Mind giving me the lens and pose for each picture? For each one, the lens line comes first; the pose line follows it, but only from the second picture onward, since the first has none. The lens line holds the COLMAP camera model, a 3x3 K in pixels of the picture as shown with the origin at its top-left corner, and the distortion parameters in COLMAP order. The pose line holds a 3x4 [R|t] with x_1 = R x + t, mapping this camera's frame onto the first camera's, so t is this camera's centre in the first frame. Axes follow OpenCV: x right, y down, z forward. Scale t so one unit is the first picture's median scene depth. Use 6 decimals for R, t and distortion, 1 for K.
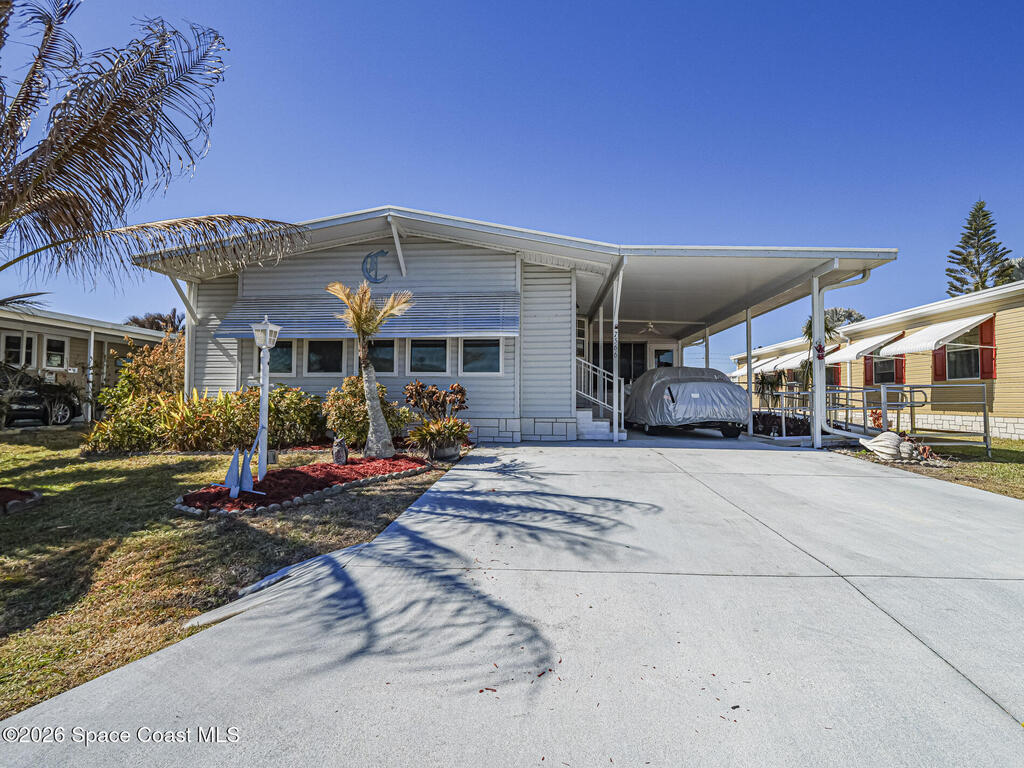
lens RADIAL K [[504.0, 0, 503.3], [0, 504.0, 382.4], [0, 0, 1]] dist [-0.010389, -0.000483]
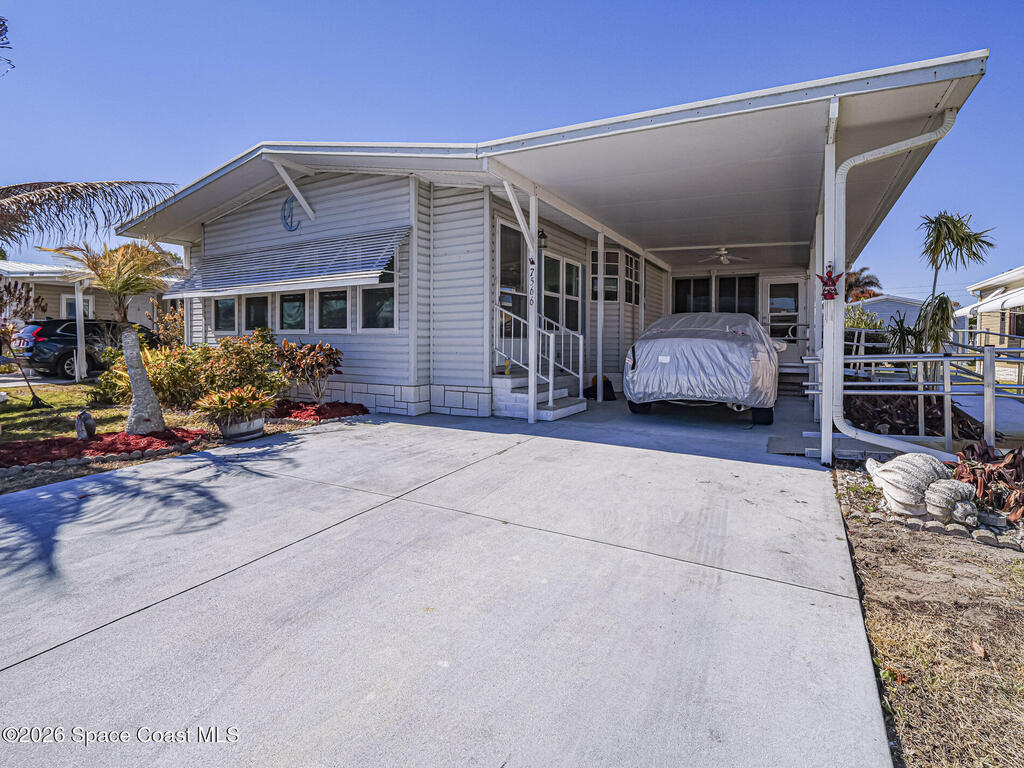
lens RADIAL K [[504.0, 0, 517.3], [0, 504.0, 351.9], [0, 0, 1]] dist [-0.010389, -0.000483]
pose [[0.907954, 0.007825, -0.418998, 0.505420], [0.015334, 0.998536, 0.051878, -0.021067], [0.418790, -0.053528, 0.906504, 0.342661]]
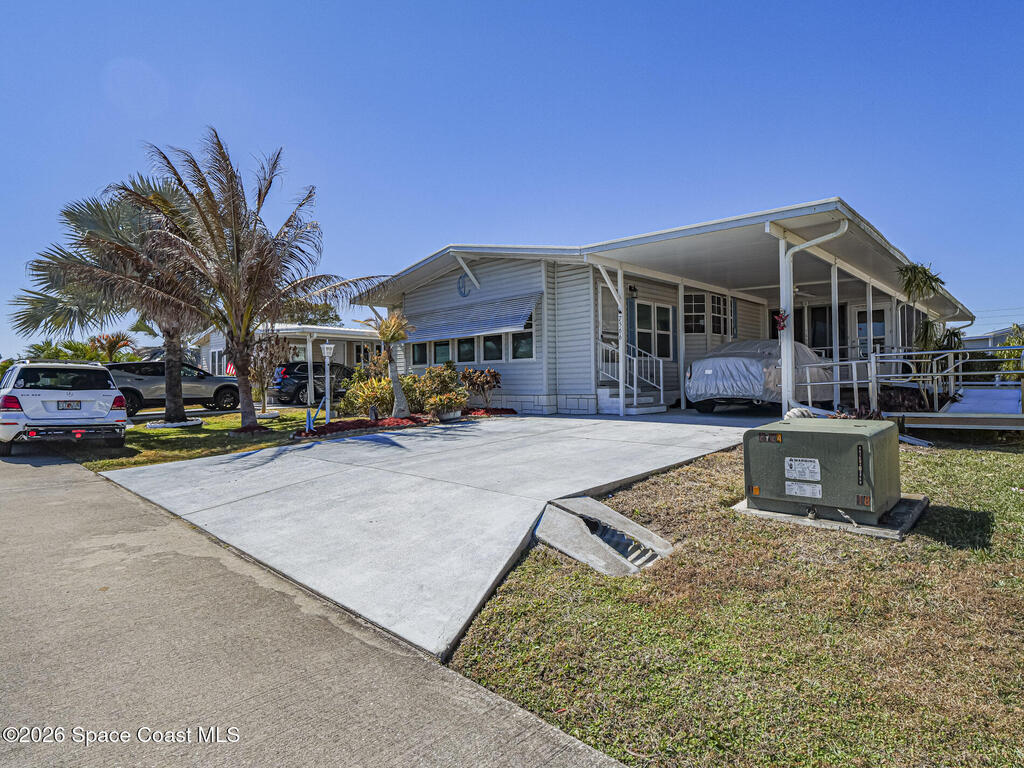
lens RADIAL K [[556.1, 0, 510.1], [0, 556.1, 383.4], [0, 0, 1]] dist [0.004969, 0.000148]
pose [[0.765898, -0.015738, -0.642770, 0.823311], [0.043166, 0.998703, 0.026982, 0.002891], [0.641512, -0.048411, 0.765584, -0.092755]]
